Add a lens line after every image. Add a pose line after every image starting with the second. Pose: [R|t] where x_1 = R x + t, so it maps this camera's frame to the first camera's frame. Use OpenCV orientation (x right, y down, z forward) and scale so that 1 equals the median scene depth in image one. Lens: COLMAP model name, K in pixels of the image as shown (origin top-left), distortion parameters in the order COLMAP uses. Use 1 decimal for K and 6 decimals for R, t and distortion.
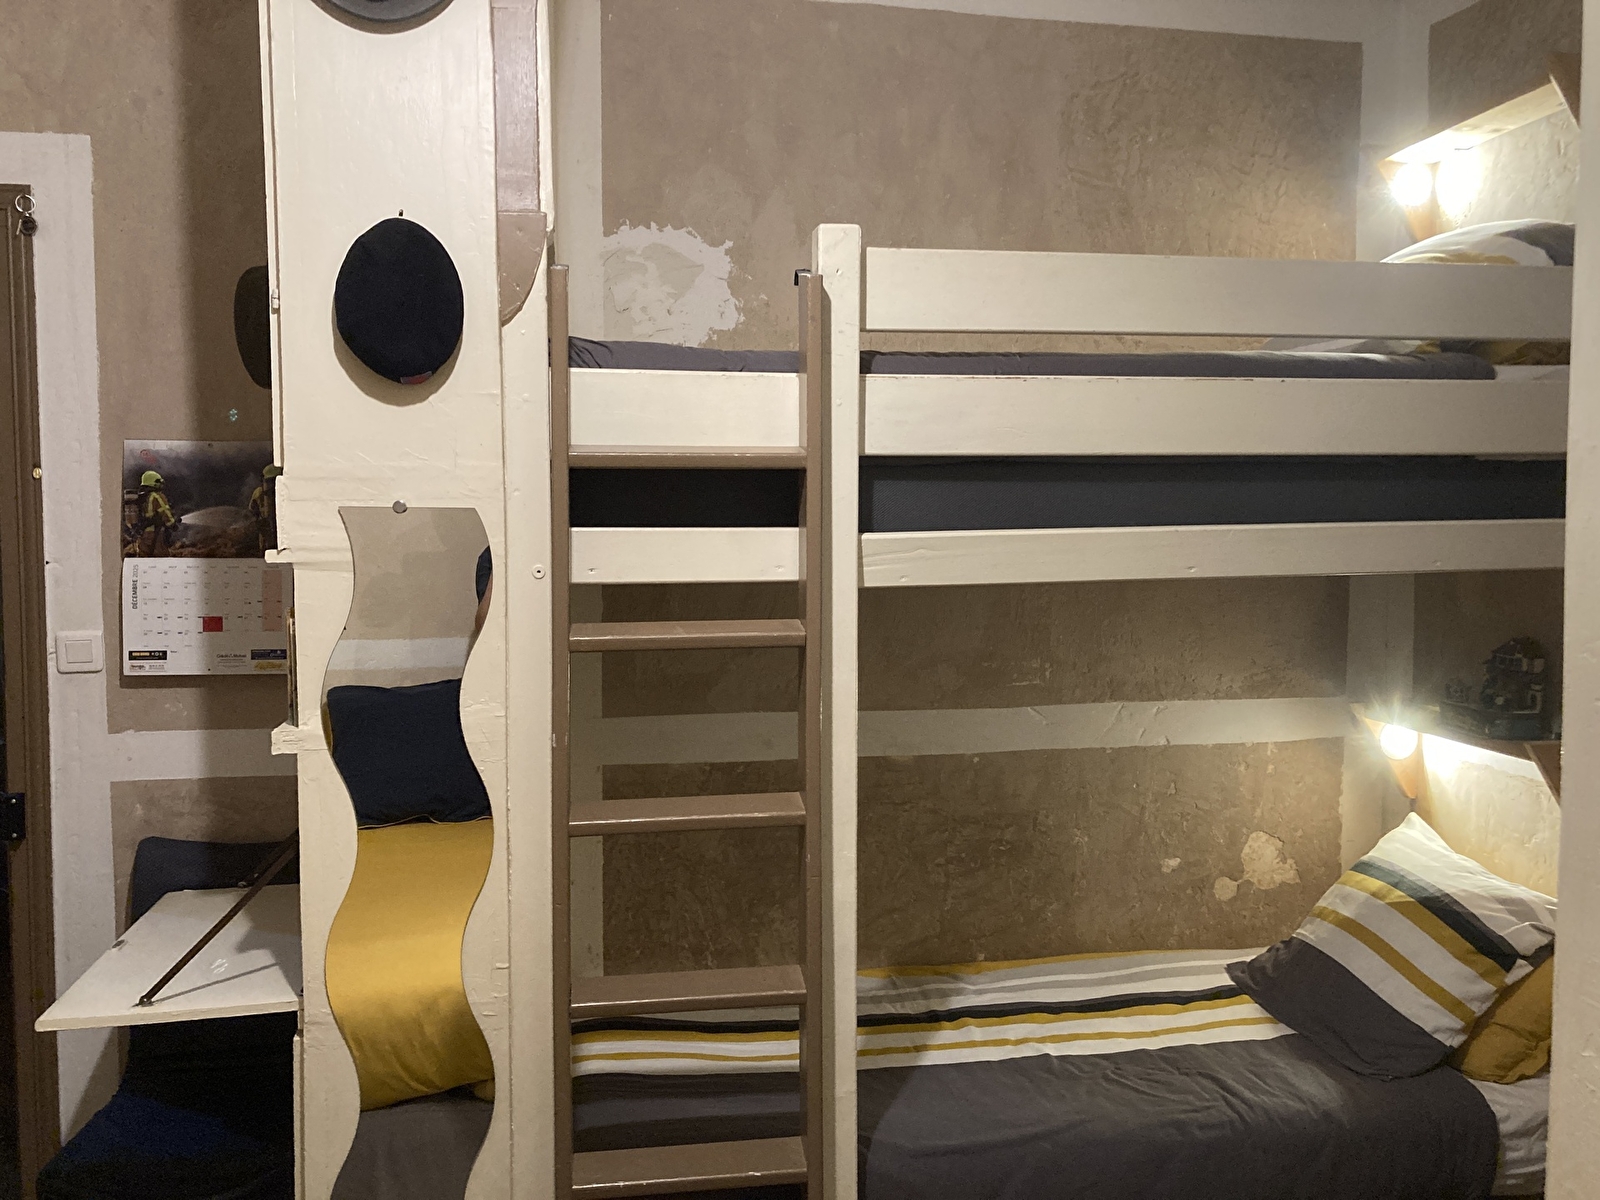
lens RADIAL K [[1311.3, 0, 799.7], [0, 1311.3, 576.0], [0, 0, 1]] dist [-0.006200, 0.003340]
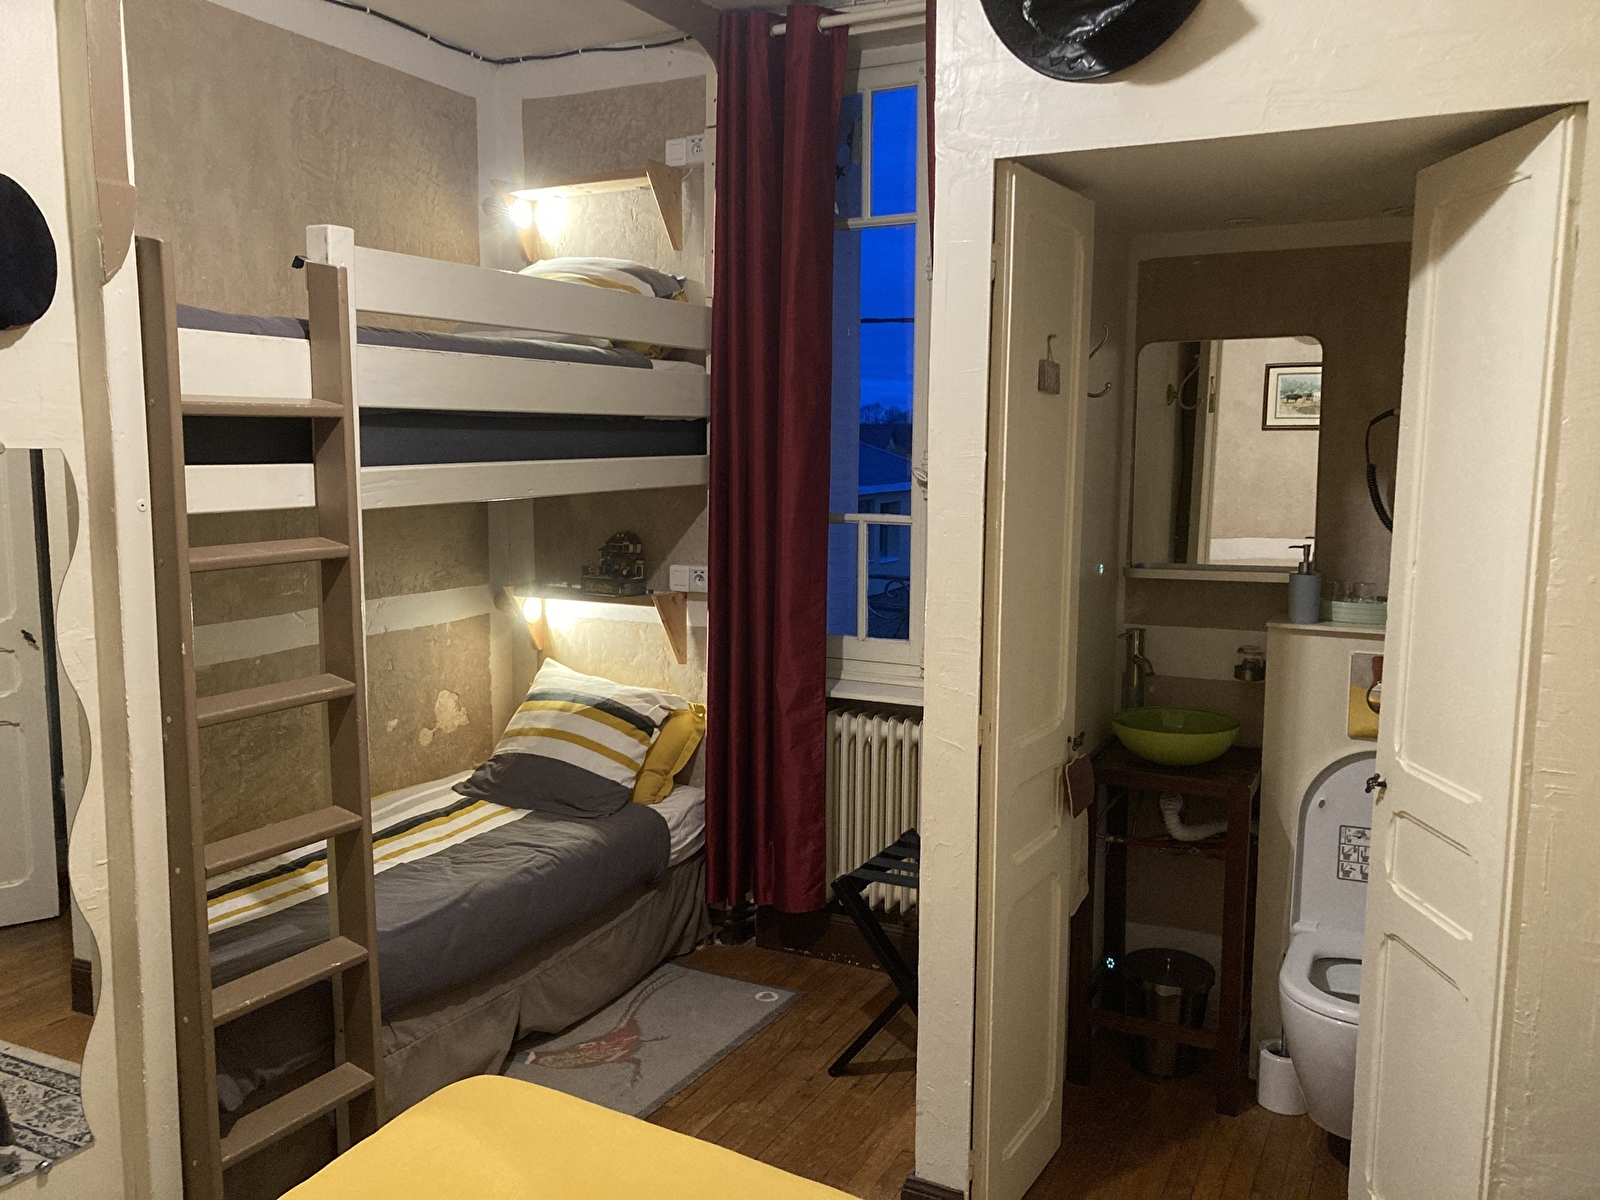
lens RADIAL K [[1359.4, 0, 808.9], [0, 1359.4, 606.8], [0, 0, 1]] dist [-0.007024, -0.013535]
pose [[0.580411, -0.092123, 0.809096, -0.622773], [0.031627, 0.995381, 0.090645, -0.003158], [-0.813709, -0.027022, 0.580643, -0.115426]]
